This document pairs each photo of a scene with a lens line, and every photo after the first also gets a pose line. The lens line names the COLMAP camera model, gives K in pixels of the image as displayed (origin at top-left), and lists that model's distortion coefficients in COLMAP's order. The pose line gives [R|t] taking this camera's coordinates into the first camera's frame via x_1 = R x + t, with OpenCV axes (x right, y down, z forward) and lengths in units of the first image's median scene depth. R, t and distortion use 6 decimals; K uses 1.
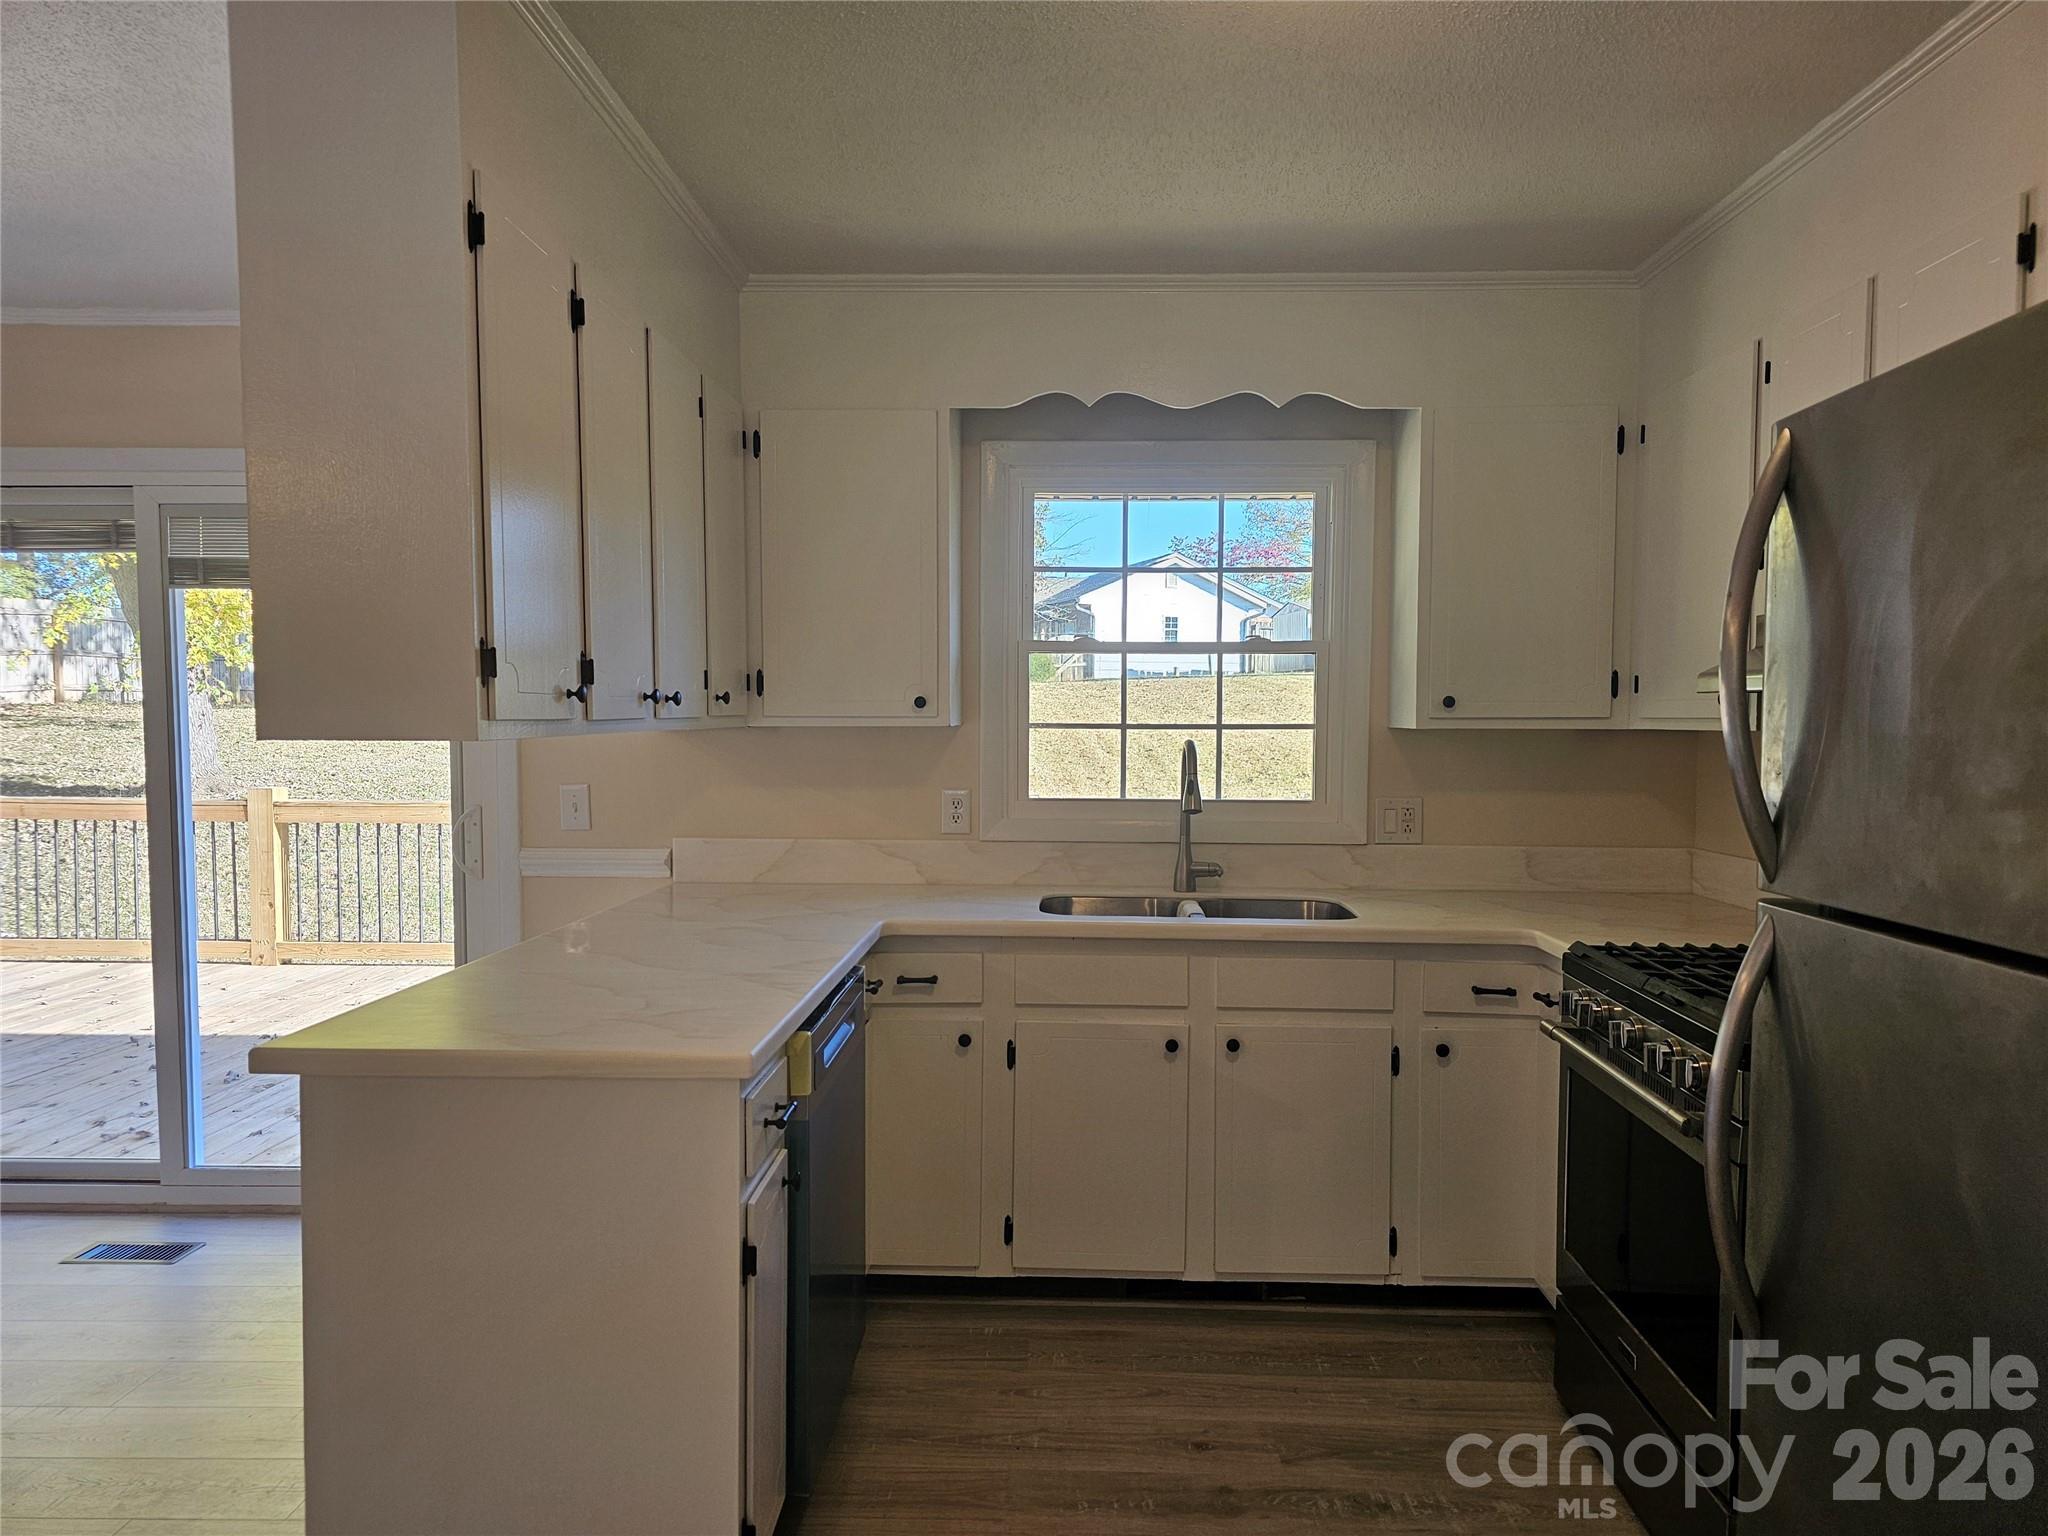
lens RADIAL K [[1360.0, 0, 1050.4], [0, 1360.0, 781.3], [0, 0, 1]] dist [0.061823, -0.042404]
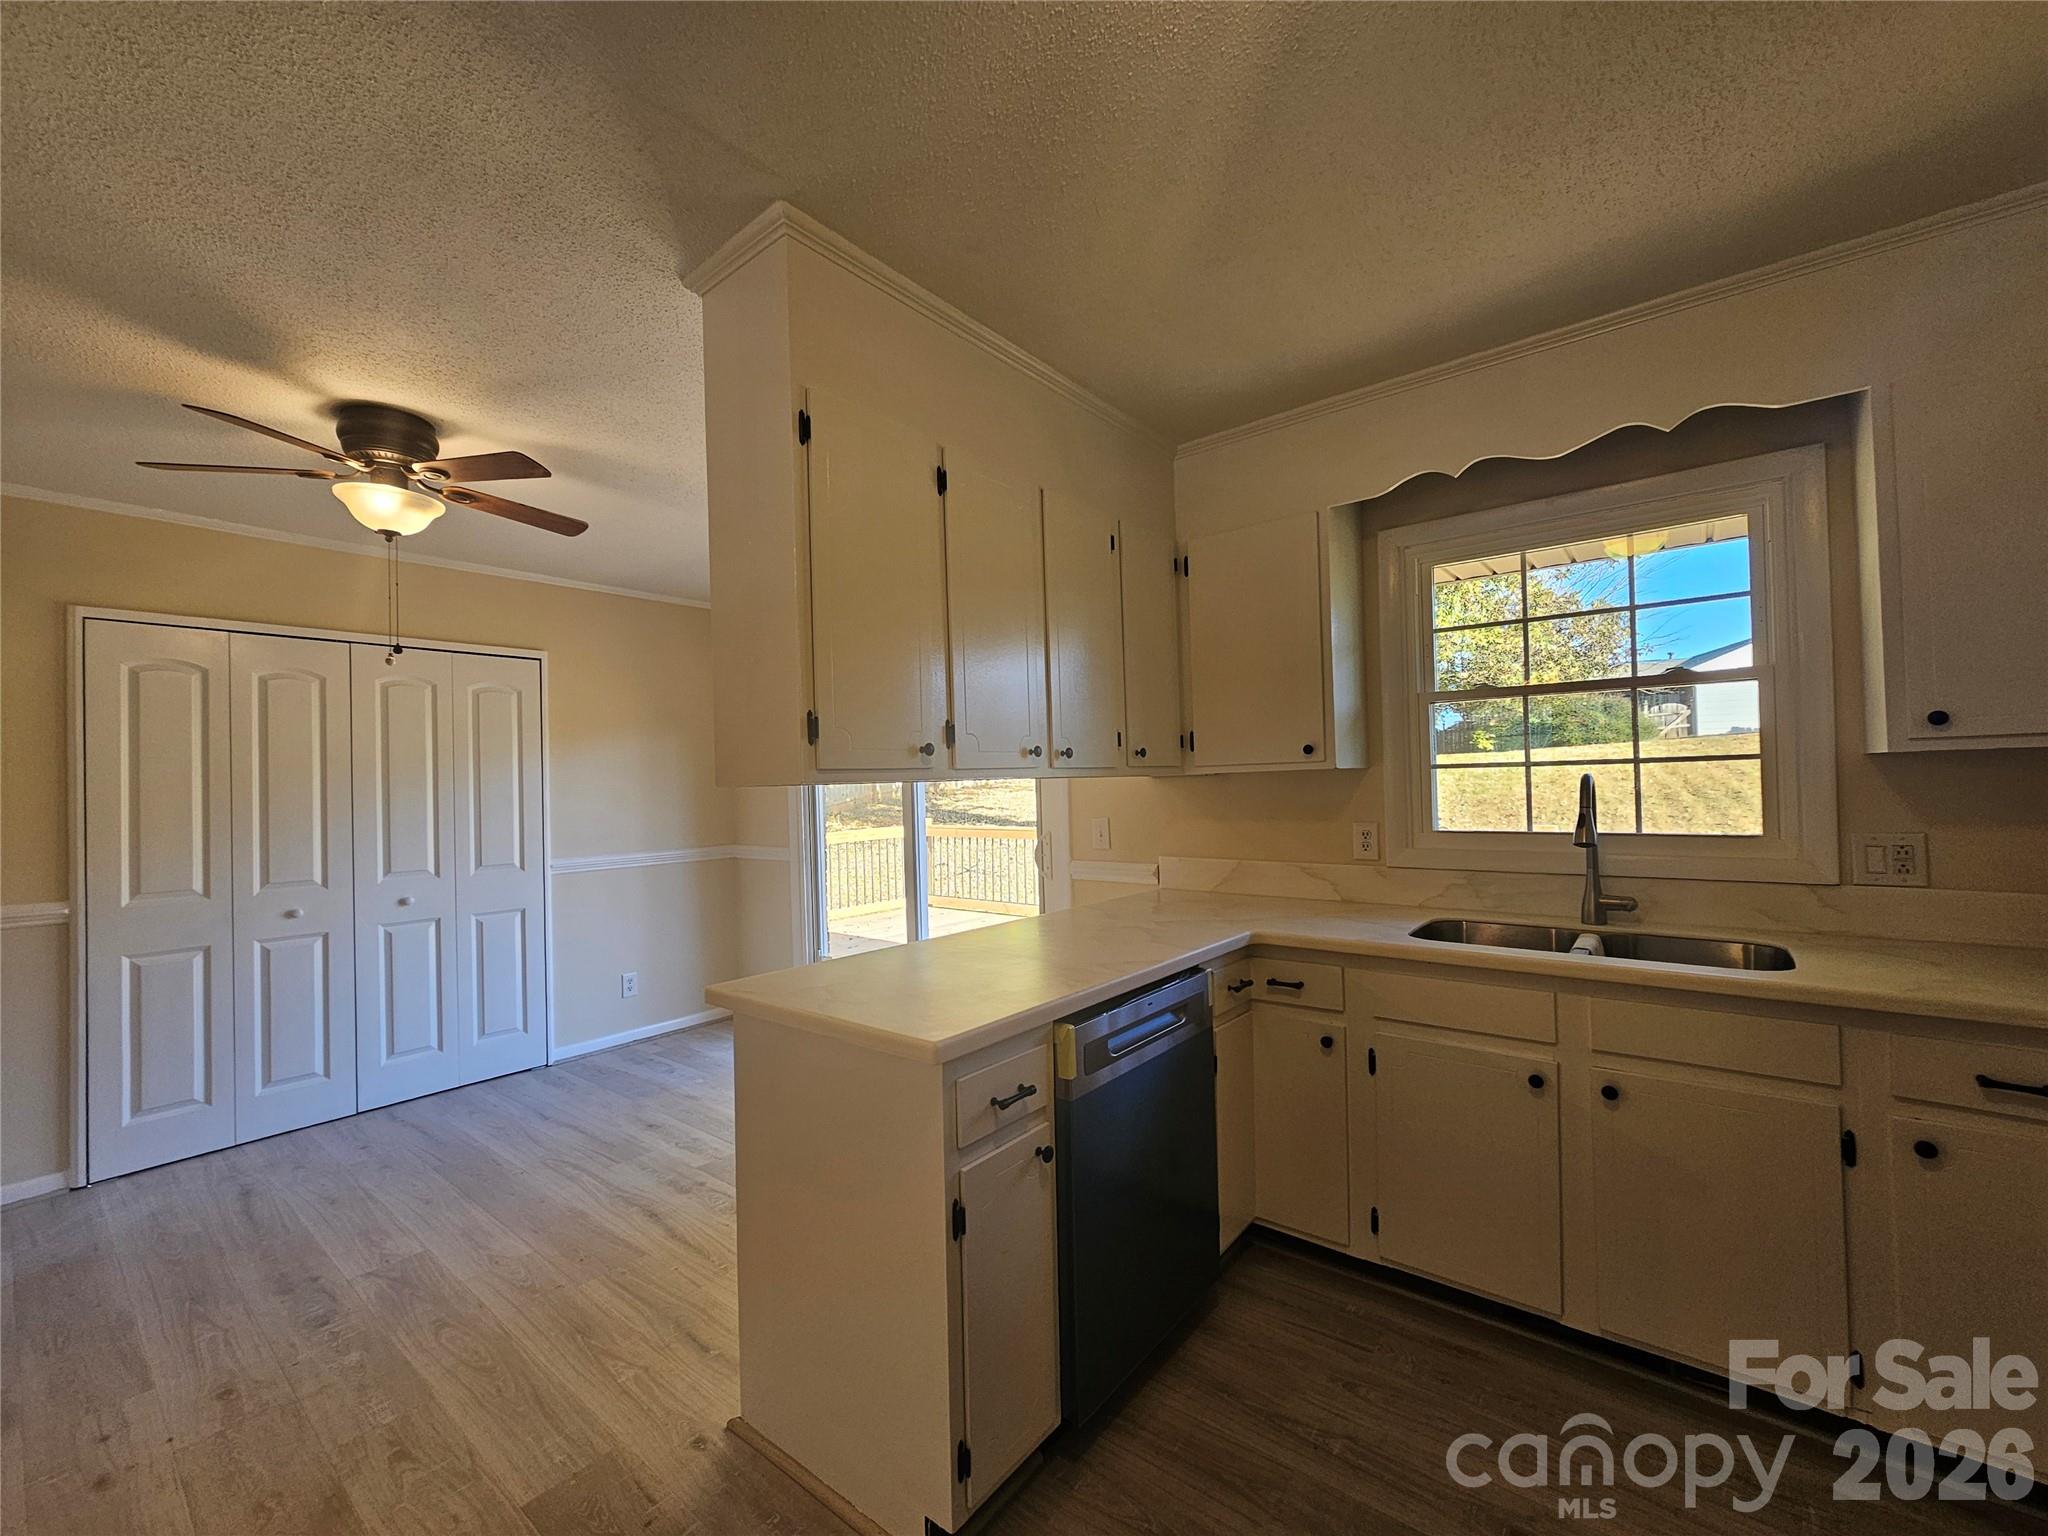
lens RADIAL K [[839.2, 0, 1033.2], [0, 839.2, 775.5], [0, 0, 1]] dist [-0.002970, 0.001570]
pose [[0.794342, -0.031347, -0.606662, 0.161502], [0.000070, 0.998672, -0.051511, 0.002929], [0.607471, 0.040875, 0.793289, 0.261251]]
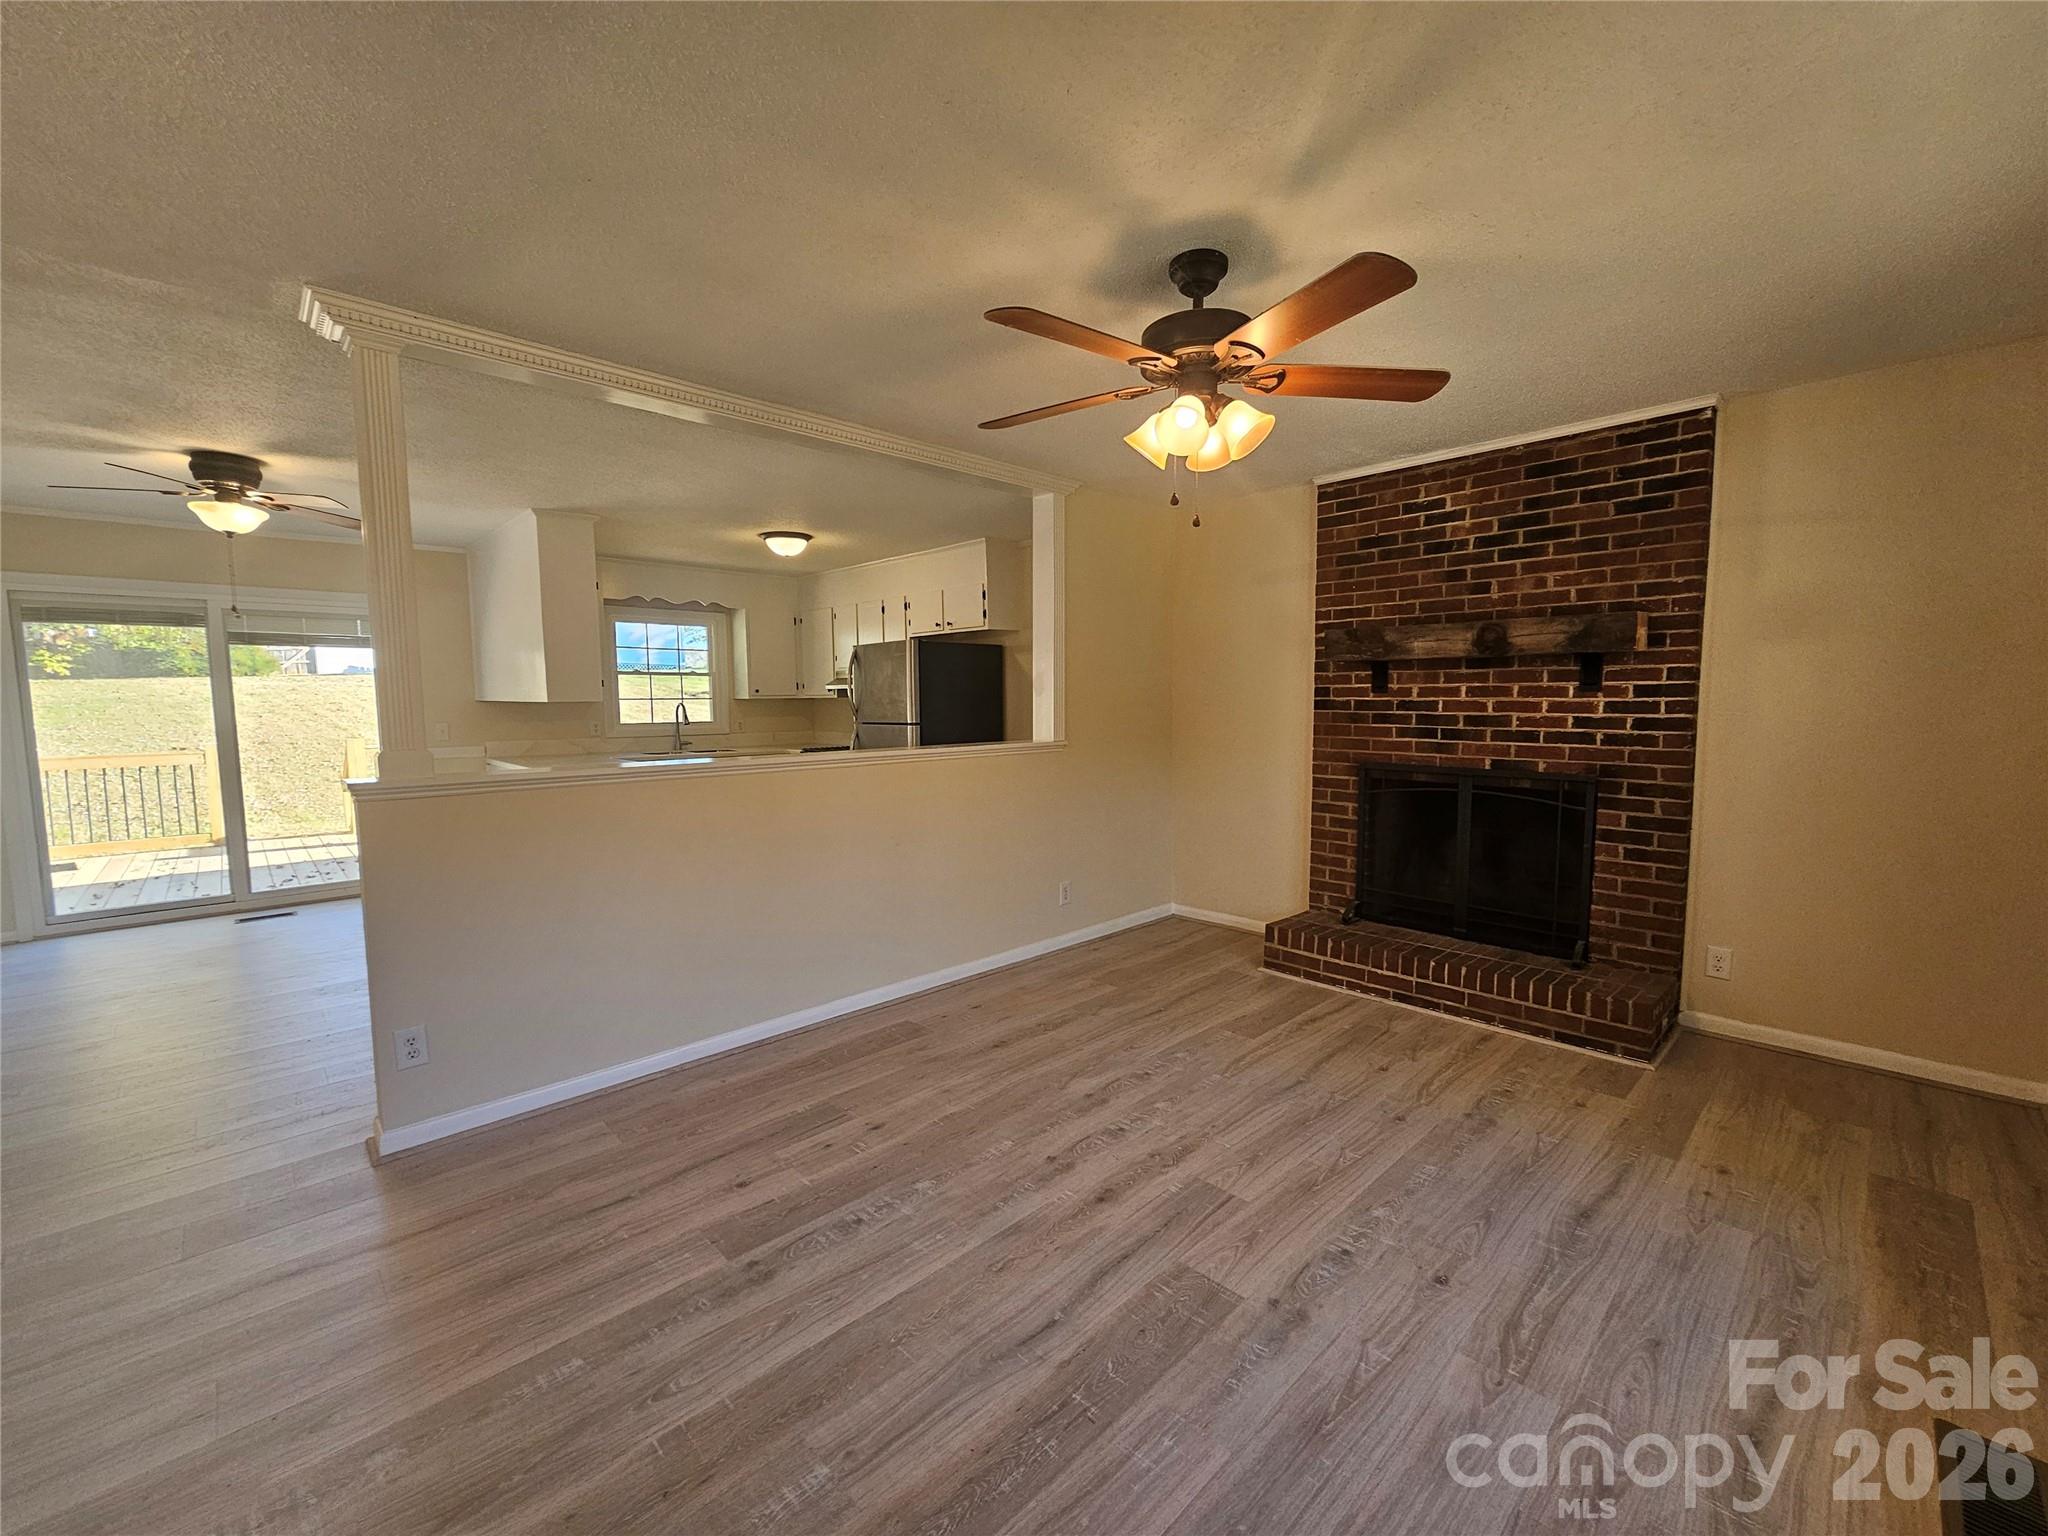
lens RADIAL K [[839.2, 0, 1029.2], [0, 839.2, 771.5], [0, 0, 1]] dist [-0.002970, 0.001570]
pose [[0.709948, -0.071784, 0.700586, -0.756372], [0.041268, 0.997323, 0.060370, 0.049240], [-0.703044, -0.013948, 0.711009, -1.066657]]
